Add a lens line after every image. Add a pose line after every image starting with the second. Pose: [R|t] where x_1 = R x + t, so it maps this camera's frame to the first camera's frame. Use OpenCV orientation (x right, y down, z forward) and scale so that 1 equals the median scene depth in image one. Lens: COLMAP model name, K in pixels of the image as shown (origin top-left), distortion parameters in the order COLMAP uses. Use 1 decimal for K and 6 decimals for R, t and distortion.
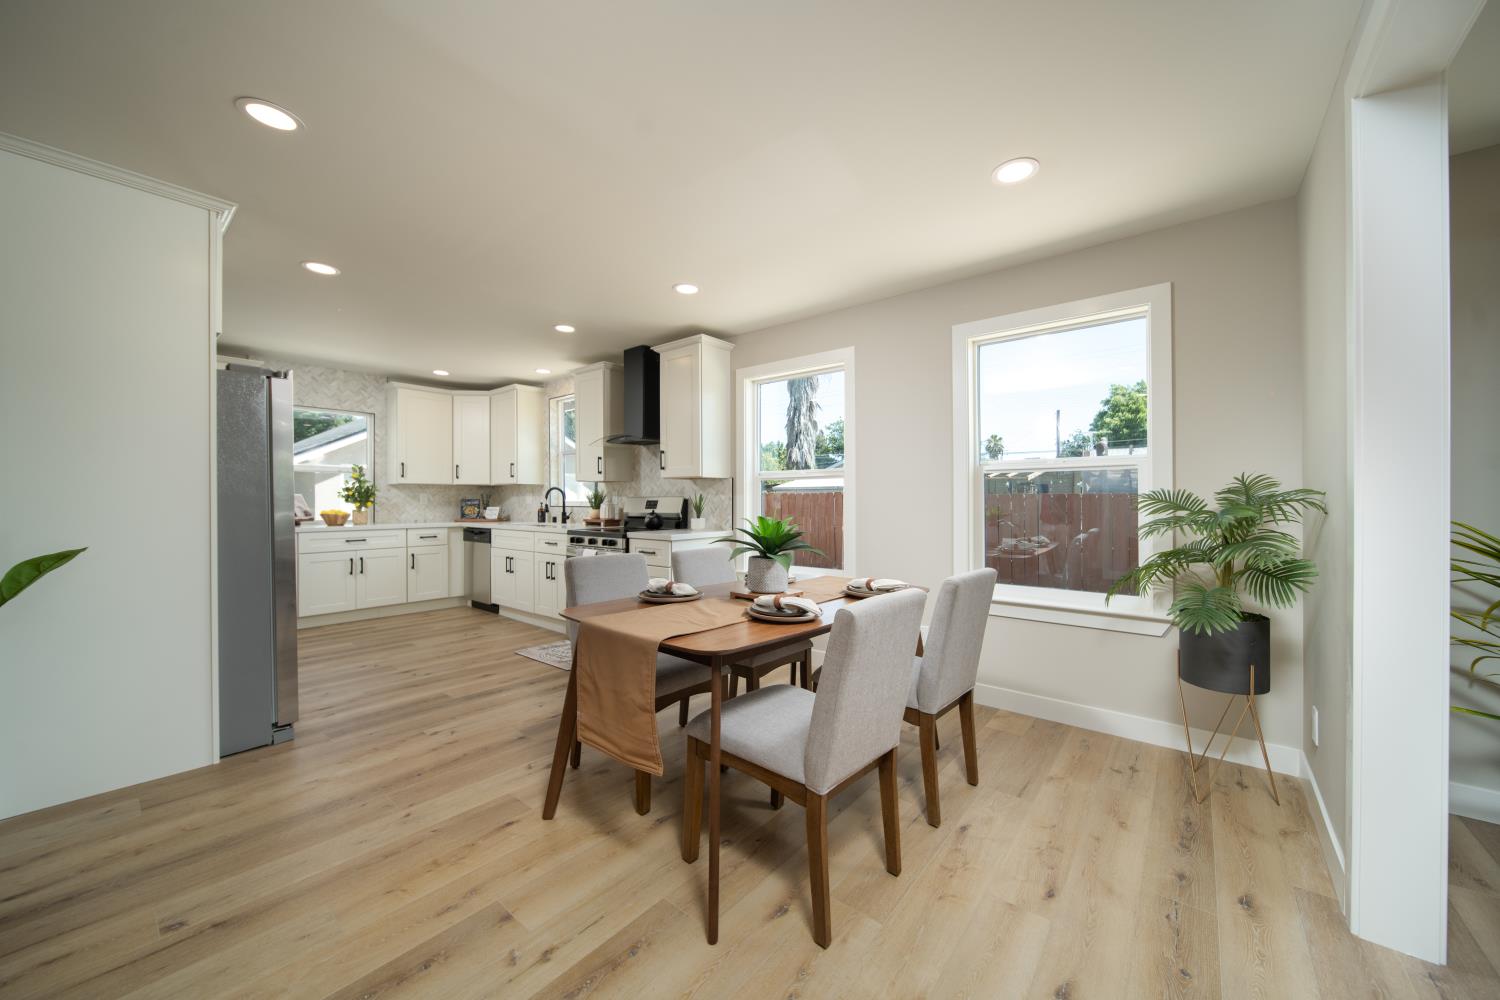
lens RADIAL K [[537.2, 0, 753.4], [0, 537.2, 502.9], [0, 0, 1]] dist [0.000274, 0.000069]
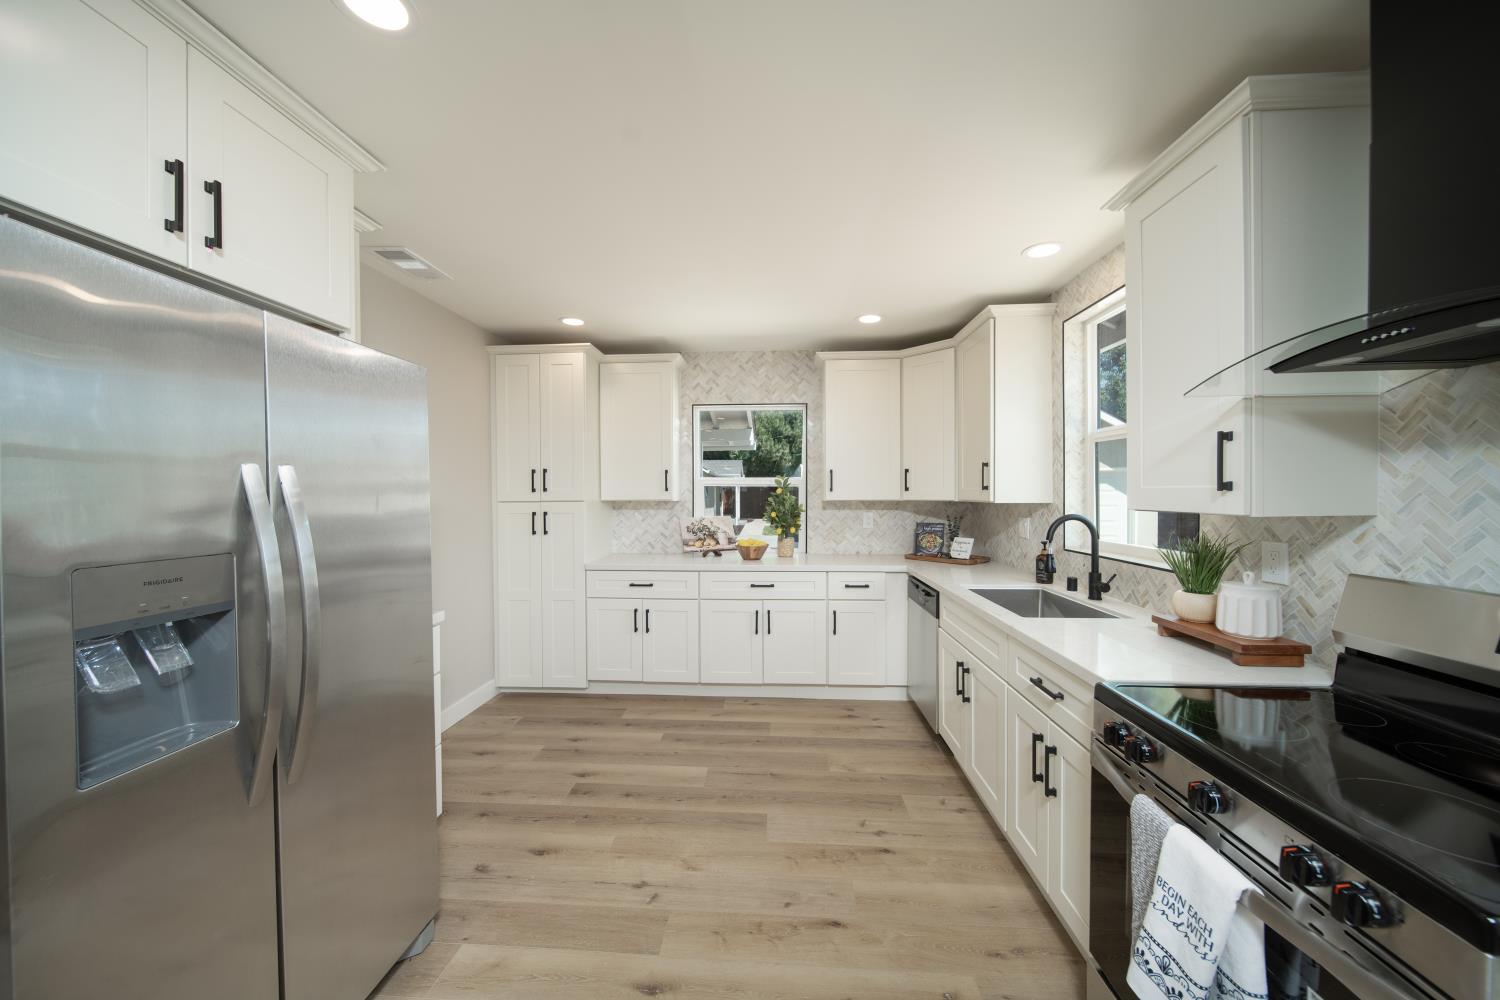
lens RADIAL K [[537.2, 0, 753.4], [0, 537.2, 502.9], [0, 0, 1]] dist [0.000274, 0.000069]
pose [[0.602285, 0.011097, -0.798204, -0.174083], [-0.002123, 0.999922, 0.012300, -0.042106], [0.798278, -0.005713, 0.602262, 0.521215]]
